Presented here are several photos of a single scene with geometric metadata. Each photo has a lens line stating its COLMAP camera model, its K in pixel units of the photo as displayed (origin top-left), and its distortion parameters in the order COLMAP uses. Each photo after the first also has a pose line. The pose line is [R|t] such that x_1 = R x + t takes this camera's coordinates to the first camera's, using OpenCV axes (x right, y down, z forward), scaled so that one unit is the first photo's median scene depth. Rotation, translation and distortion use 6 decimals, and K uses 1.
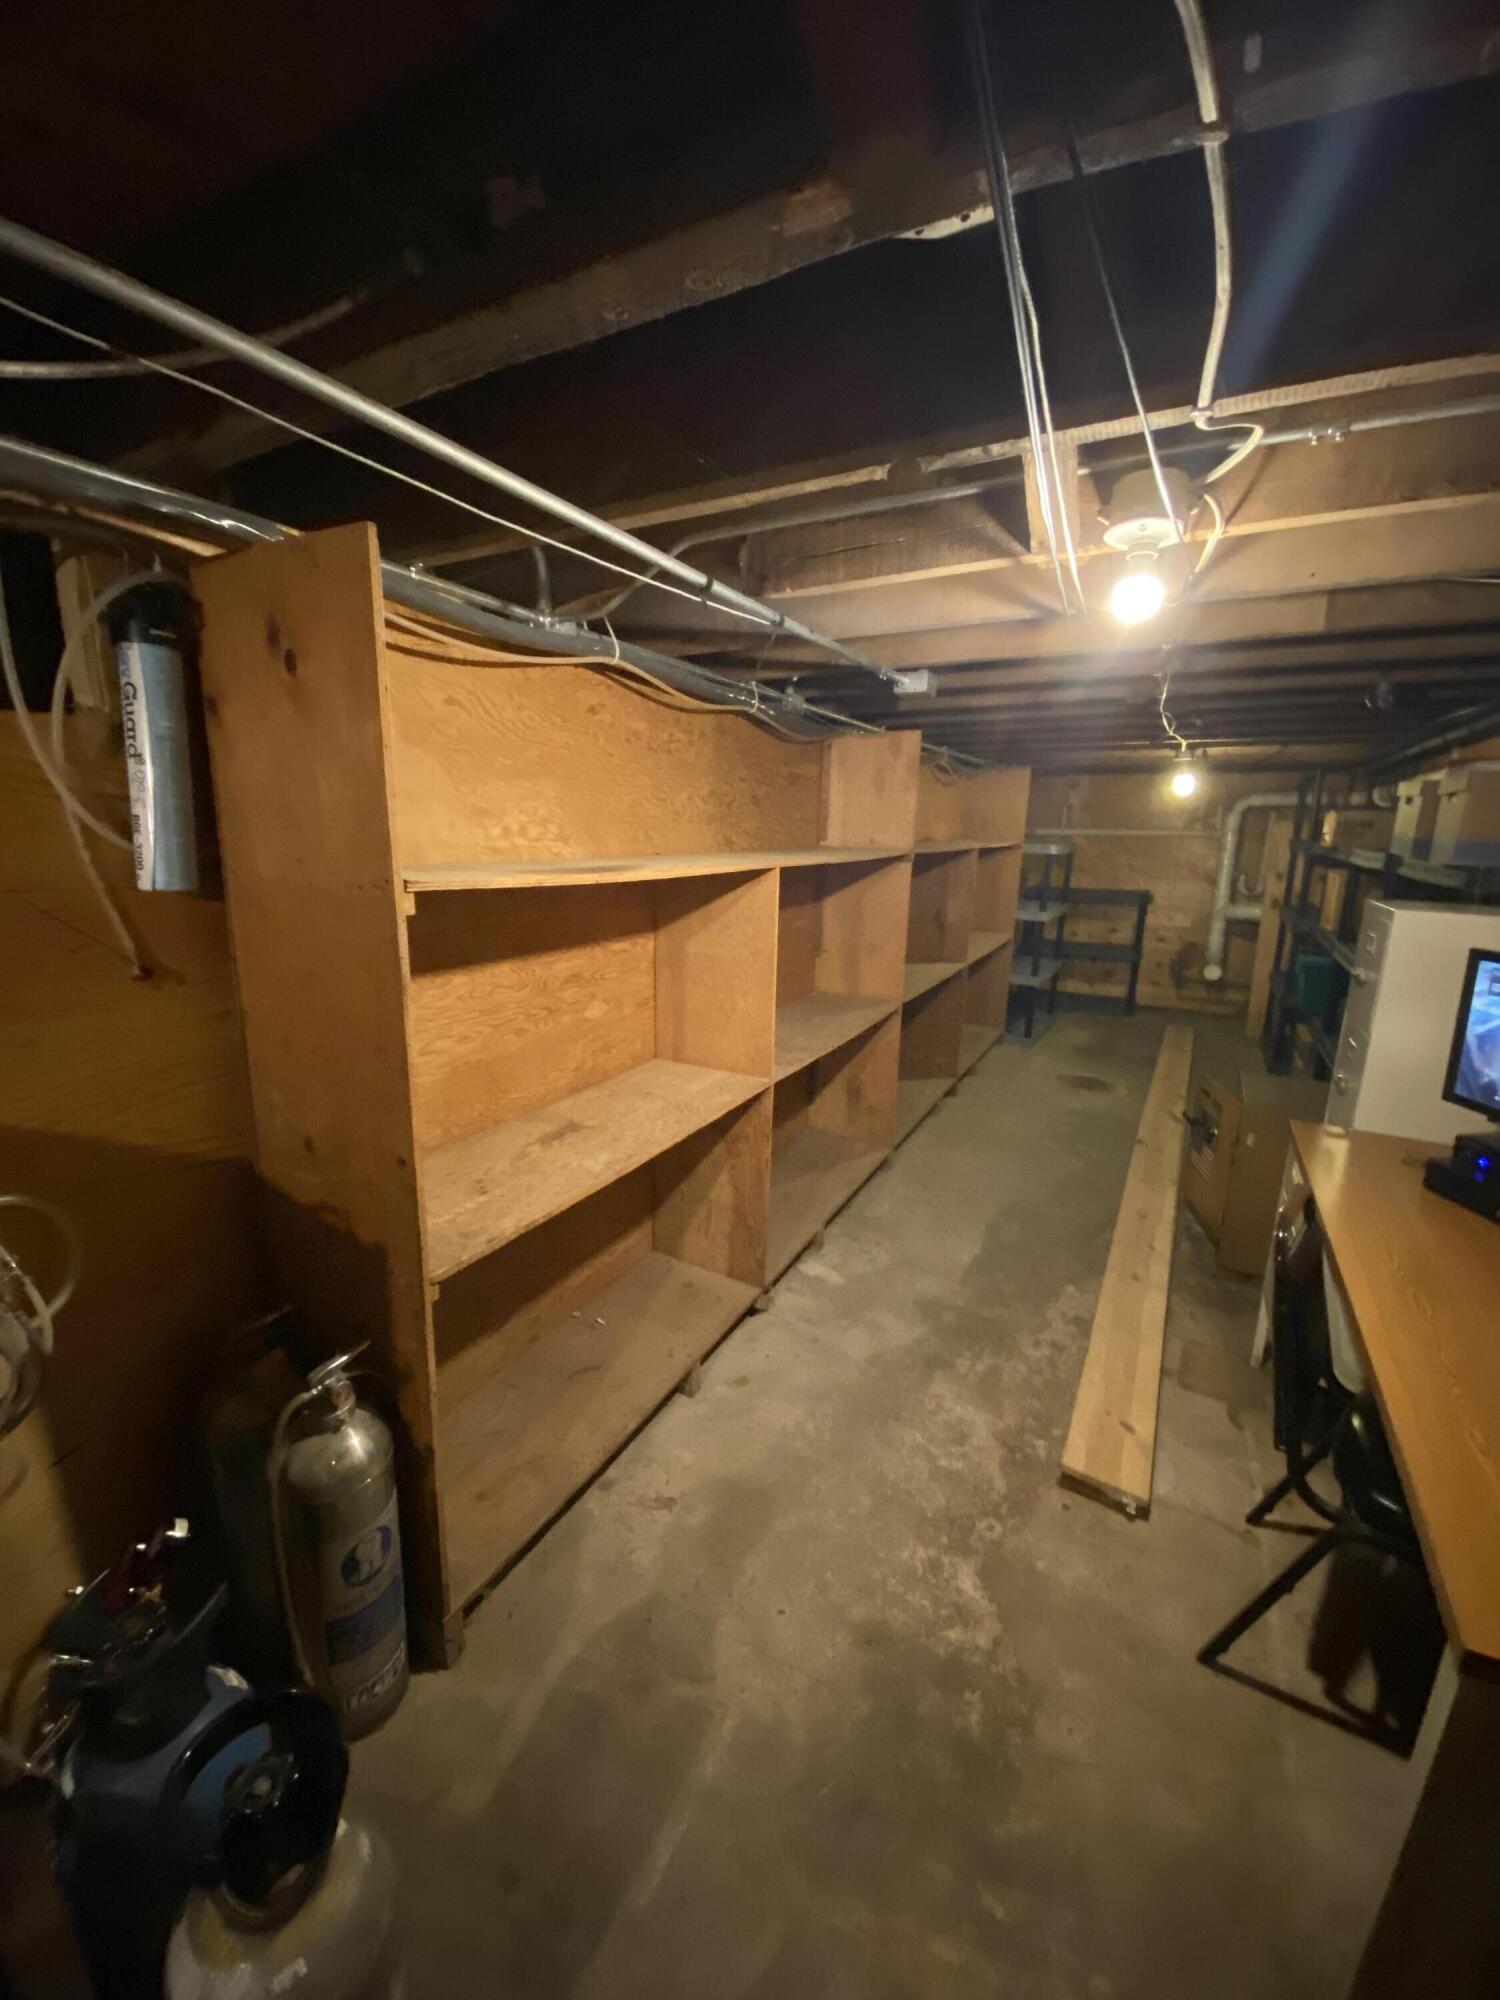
lens RADIAL K [[801.3, 0, 739.7], [0, 801.3, 995.1], [0, 0, 1]] dist [-0.003254, -0.000584]
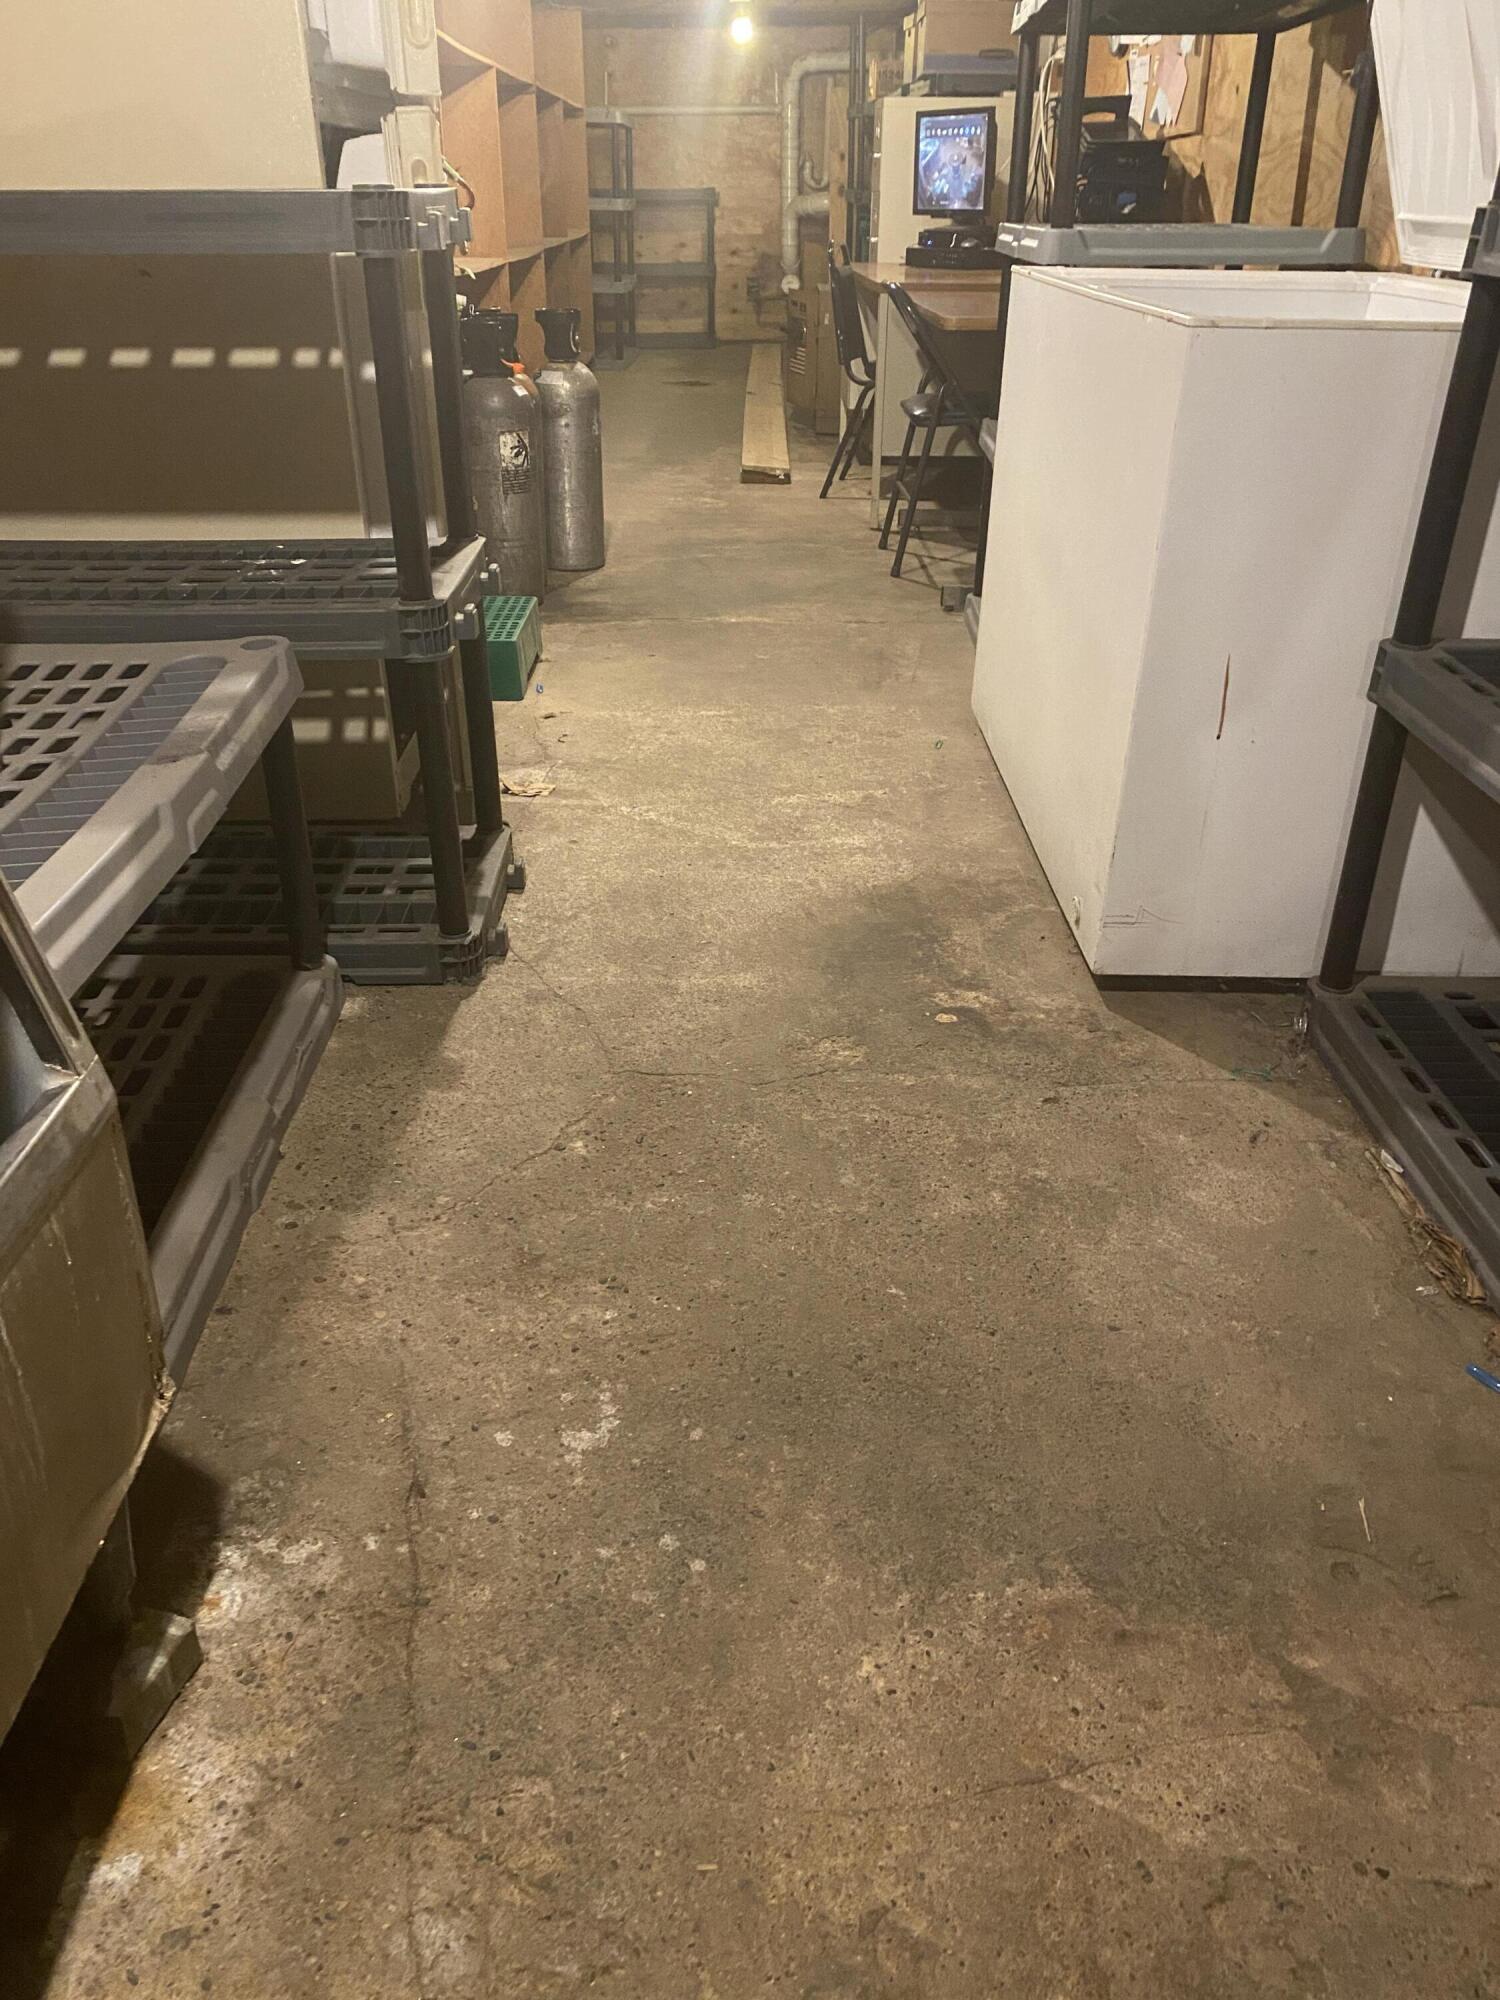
lens RADIAL K [[1516.3, 0, 735.7], [0, 1516.3, 1000.3], [0, 0, 1]] dist [0.007195, -0.006607]
pose [[0.873642, -0.245931, 0.419842, -0.365446], [0.120838, 0.945493, 0.302391, 0.207342], [-0.471325, -0.213449, 0.855741, -0.584082]]
